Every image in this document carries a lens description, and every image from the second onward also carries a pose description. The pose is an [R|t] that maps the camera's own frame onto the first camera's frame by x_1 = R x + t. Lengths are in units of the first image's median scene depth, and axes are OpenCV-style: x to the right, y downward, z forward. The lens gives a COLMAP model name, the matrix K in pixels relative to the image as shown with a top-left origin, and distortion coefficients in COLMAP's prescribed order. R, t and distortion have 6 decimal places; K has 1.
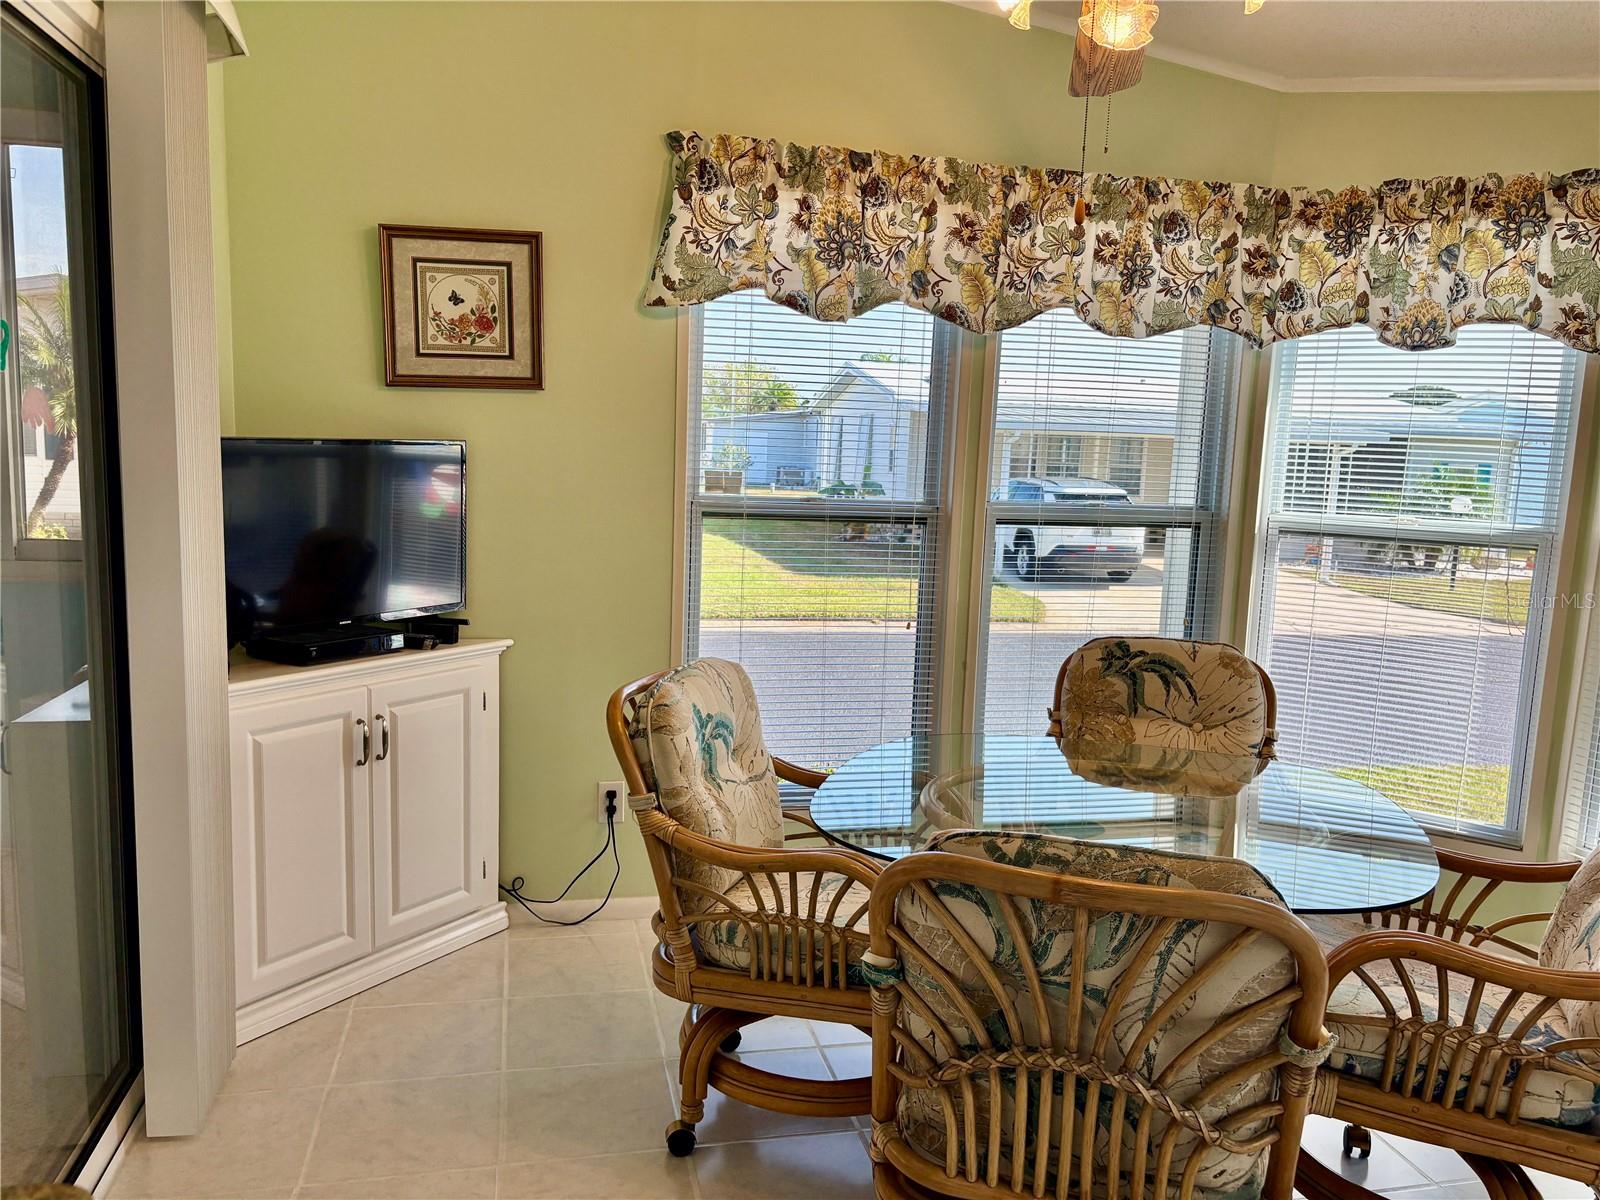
lens RADIAL K [[1209.7, 0, 800.0], [0, 1209.7, 600.0], [0, 0, 1]] dist [0.060477, -0.093517]
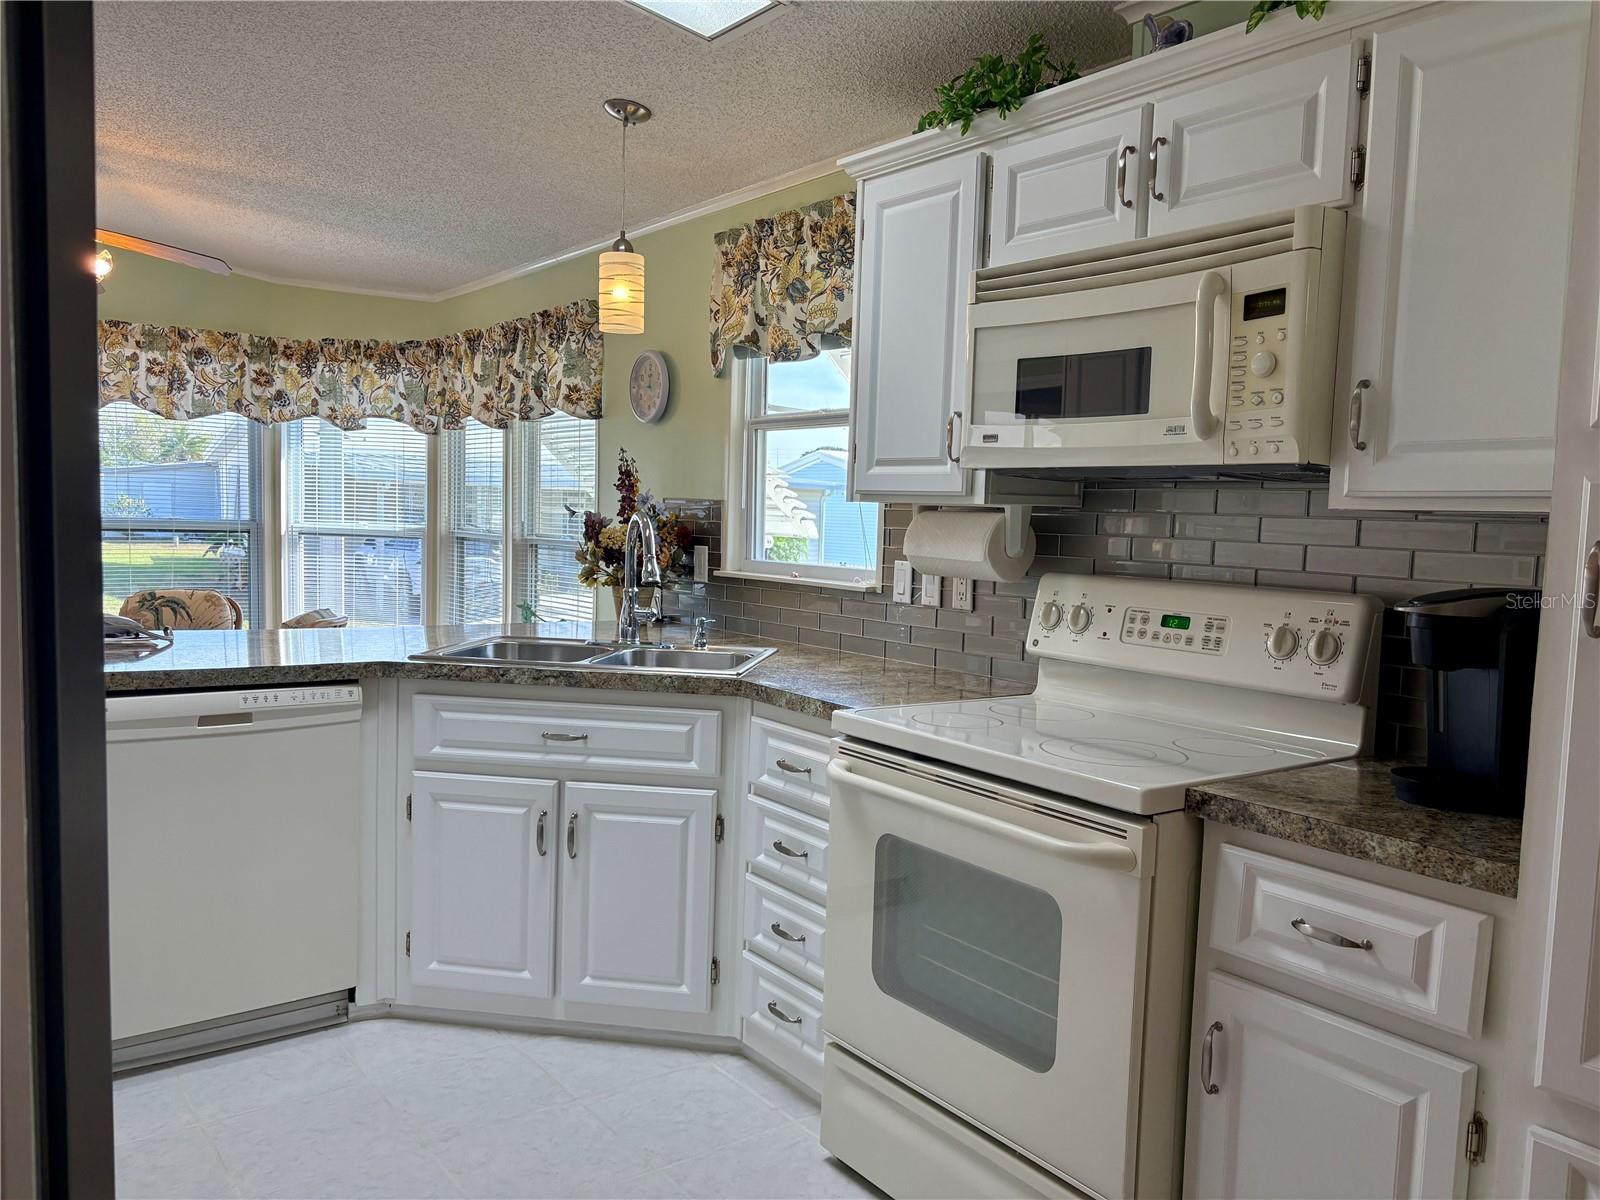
lens RADIAL K [[1173.3, 0, 800.0], [0, 1173.3, 600.0], [0, 0, 1]] dist [0.007214, 0.001768]
pose [[0.896132, -0.044942, 0.441507, 0.318639], [0.062148, 0.997764, -0.024578, 0.132322], [-0.439415, 0.049463, 0.896921, -0.853102]]
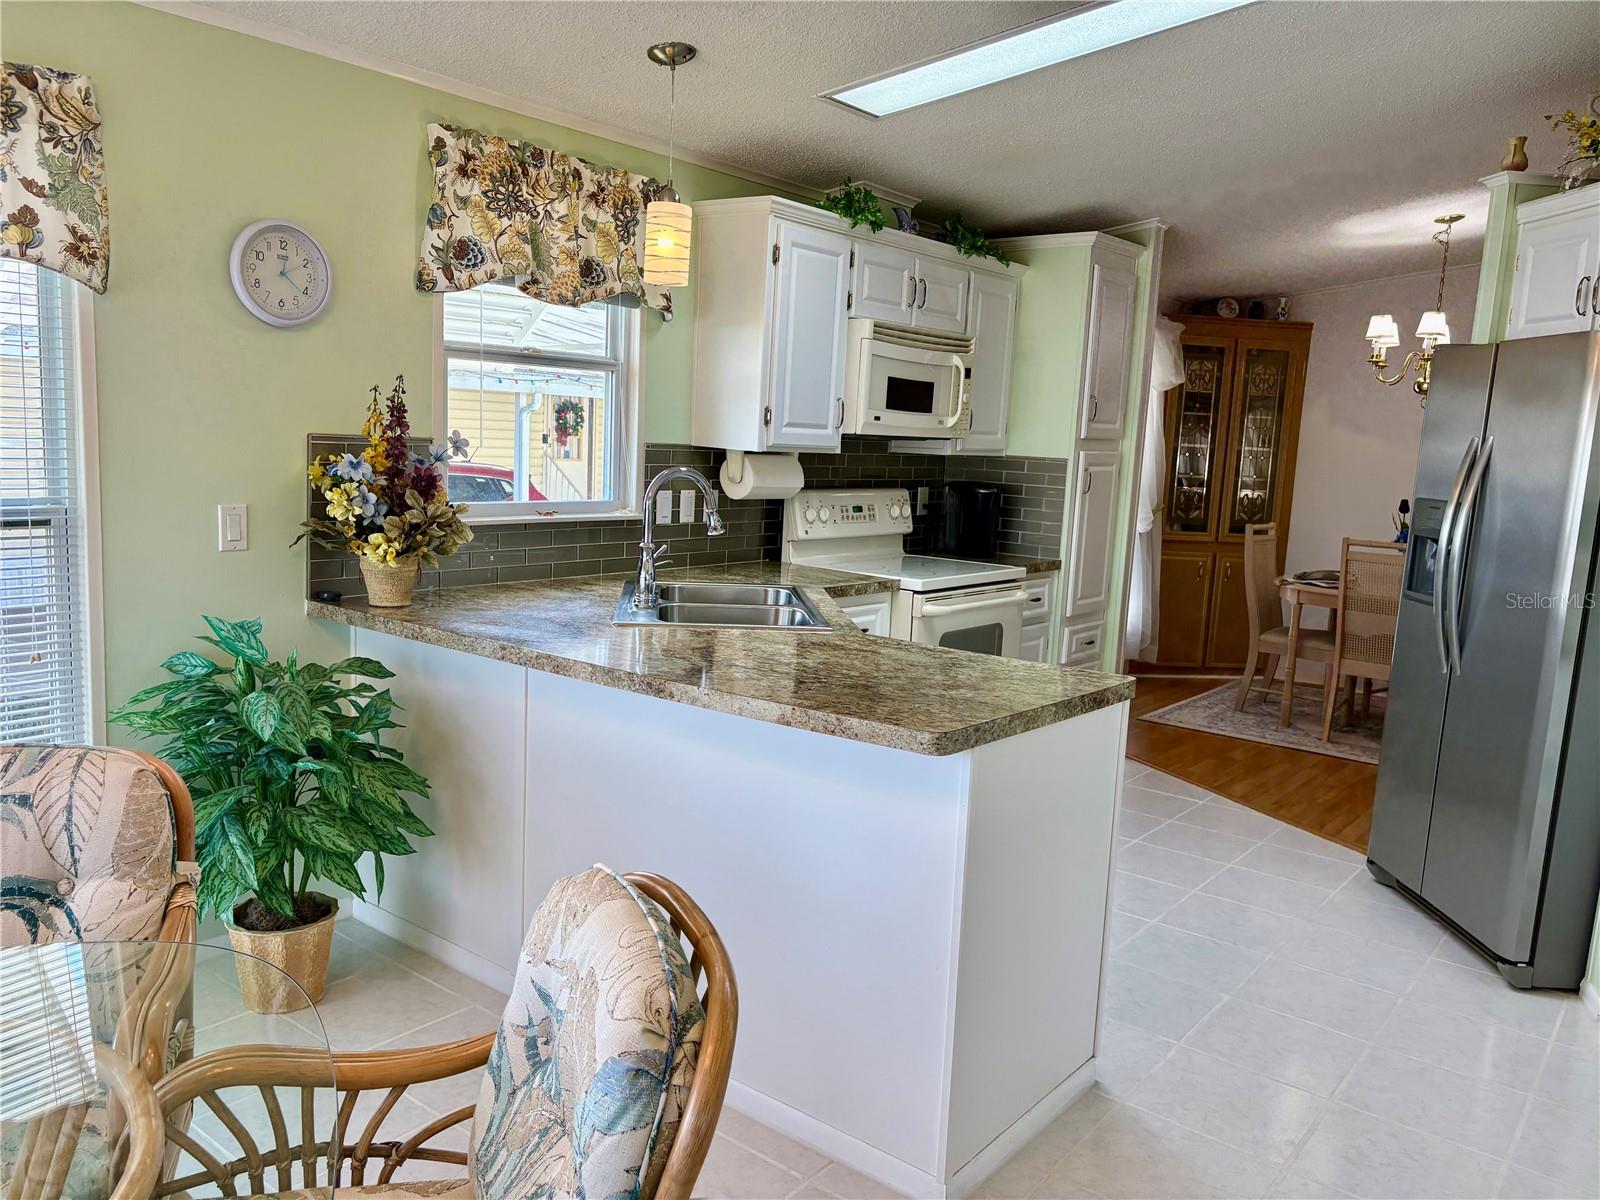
lens RADIAL K [[1209.7, 0, 800.0], [0, 1209.7, 600.0], [0, 0, 1]] dist [0.060477, -0.093517]
pose [[-0.655962, -0.175278, 0.734161, -0.392611], [0.025808, 0.966886, 0.253899, -0.211873], [-0.754353, 0.185496, -0.629717, 1.196555]]
